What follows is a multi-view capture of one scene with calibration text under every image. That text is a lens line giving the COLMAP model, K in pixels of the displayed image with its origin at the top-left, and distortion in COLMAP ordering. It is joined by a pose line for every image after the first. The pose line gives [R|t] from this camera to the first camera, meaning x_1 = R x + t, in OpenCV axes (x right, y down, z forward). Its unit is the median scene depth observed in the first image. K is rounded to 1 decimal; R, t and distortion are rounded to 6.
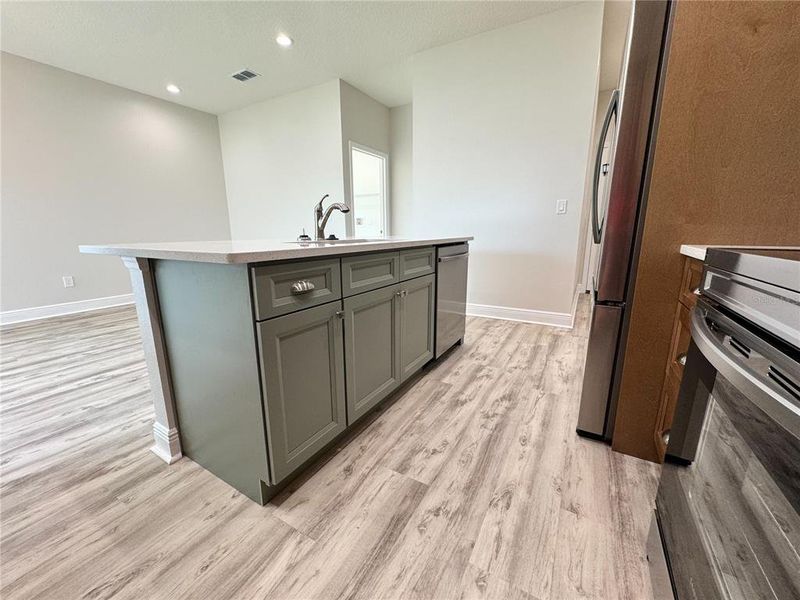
lens RADIAL K [[321.5, 0, 398.6], [0, 321.5, 298.6], [0, 0, 1]] dist [0.001573, 0.000674]
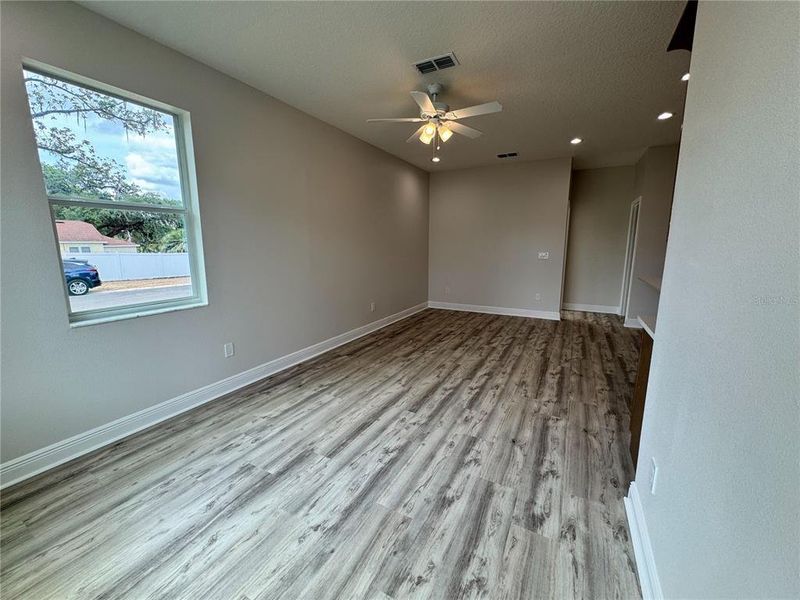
lens RADIAL K [[321.5, 0, 415.6], [0, 321.5, 291.5], [0, 0, 1]] dist [0.001573, 0.000674]
pose [[0.997254, 0.004047, 0.073949, -1.594197], [0.000885, 0.997783, -0.066551, -0.045359], [-0.074055, 0.066434, 0.995039, -0.482785]]
